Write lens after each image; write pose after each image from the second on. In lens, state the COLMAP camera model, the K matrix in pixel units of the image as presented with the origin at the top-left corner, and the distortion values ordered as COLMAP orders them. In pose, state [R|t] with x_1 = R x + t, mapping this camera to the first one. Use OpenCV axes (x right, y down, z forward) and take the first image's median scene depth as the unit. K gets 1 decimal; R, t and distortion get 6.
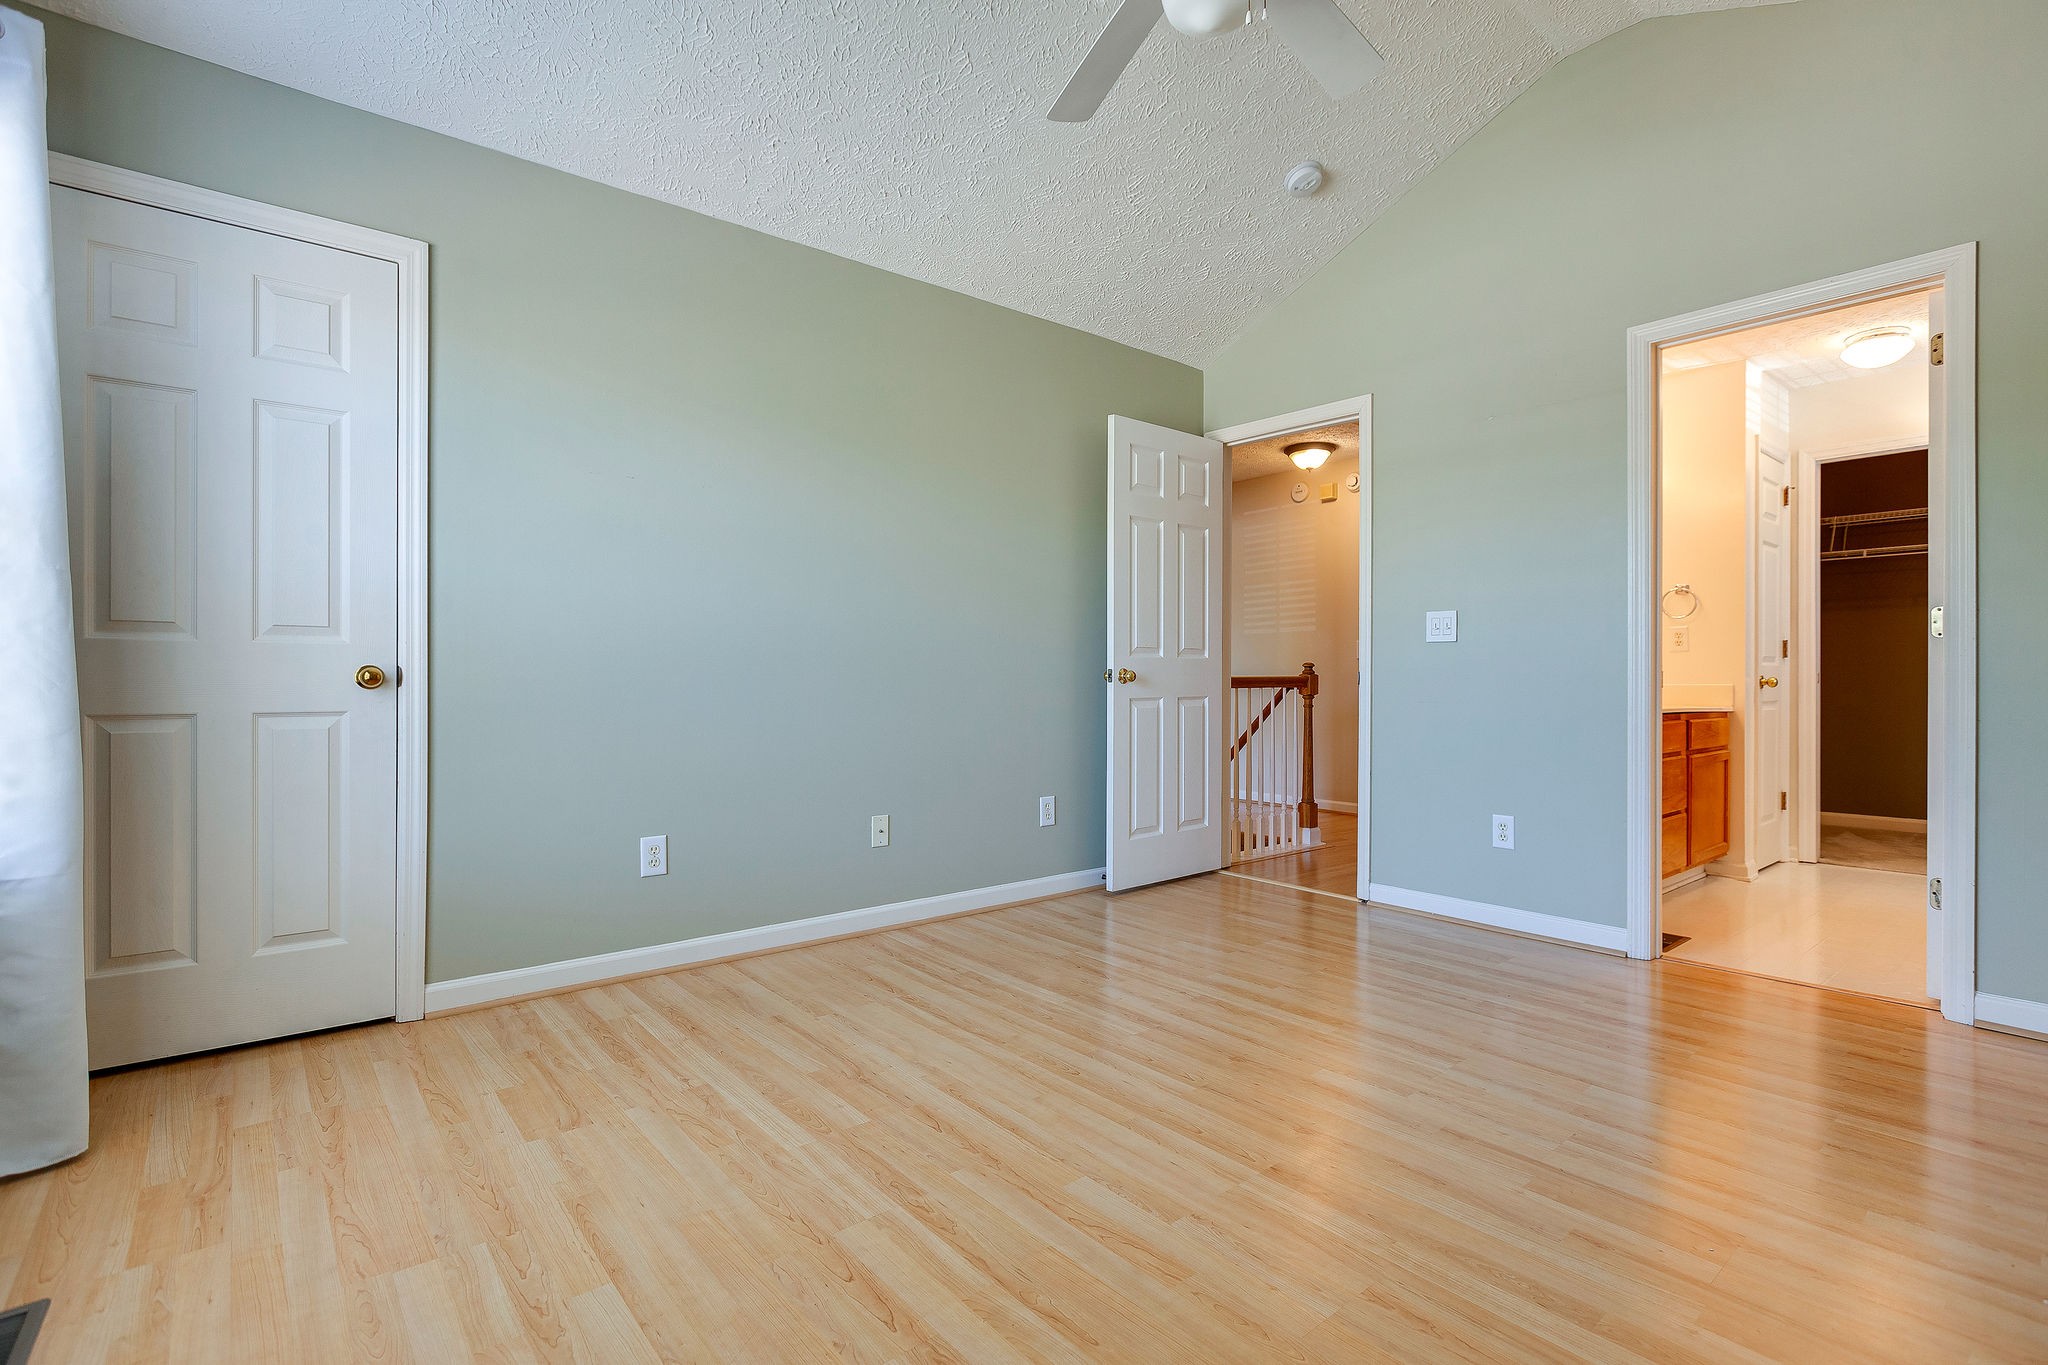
lens RADIAL K [[955.6, 0, 1044.8], [0, 955.6, 699.6], [0, 0, 1]] dist [-0.009314, -0.001064]
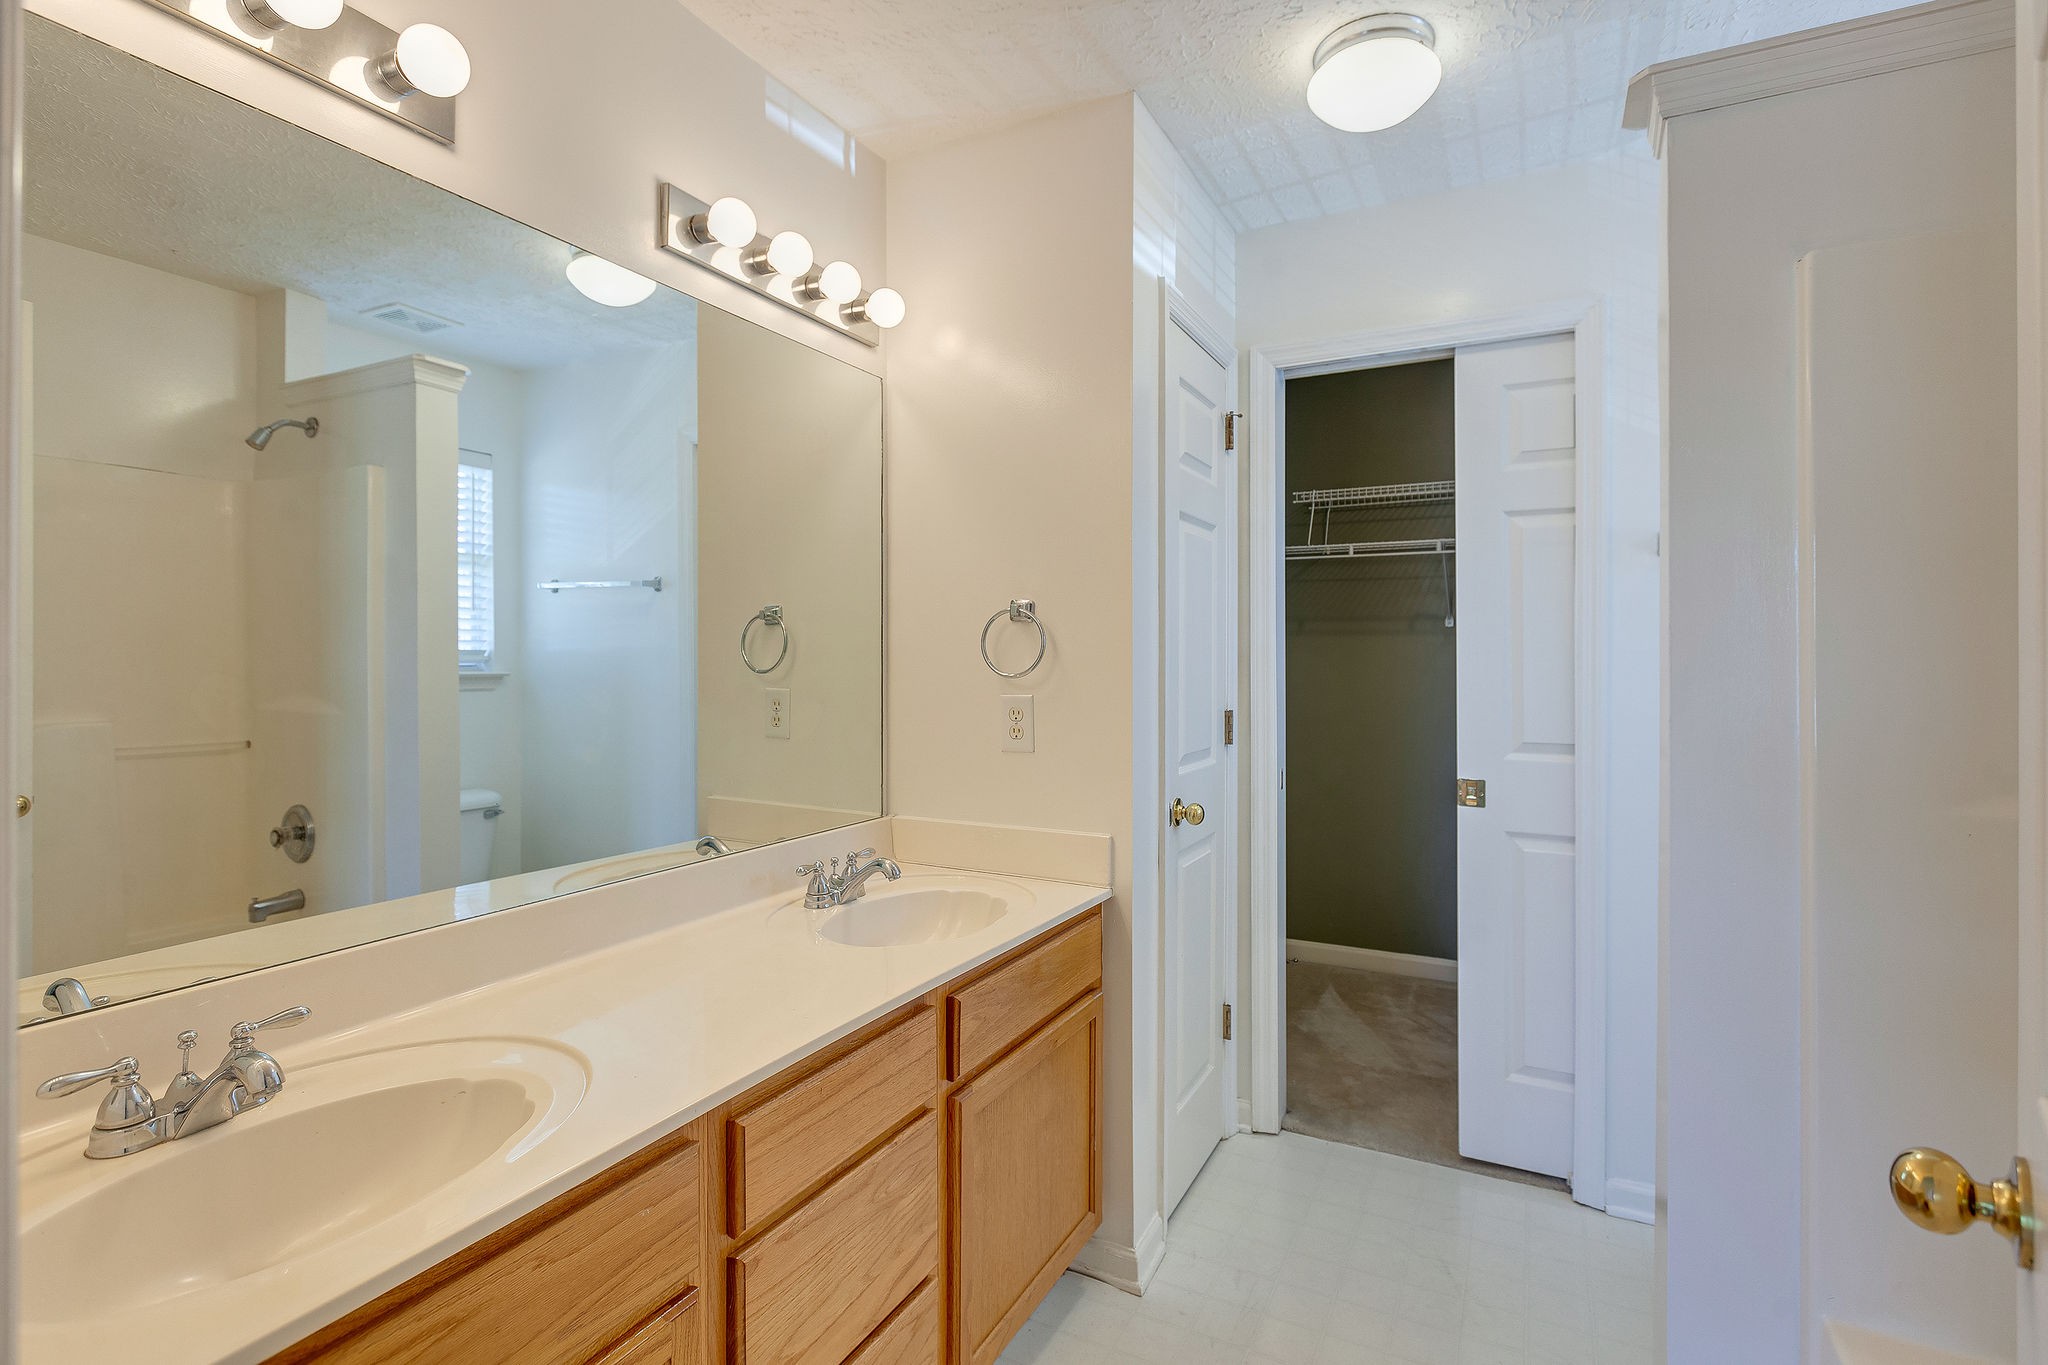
lens RADIAL K [[955.6, 0, 1018.5], [0, 955.6, 666.5], [0, 0, 1]] dist [-0.009314, -0.001064]
pose [[0.928670, -0.001219, 0.370904, 0.482093], [0.002667, 0.999991, -0.003392, -0.085491], [-0.370896, 0.004139, 0.928665, 0.560994]]
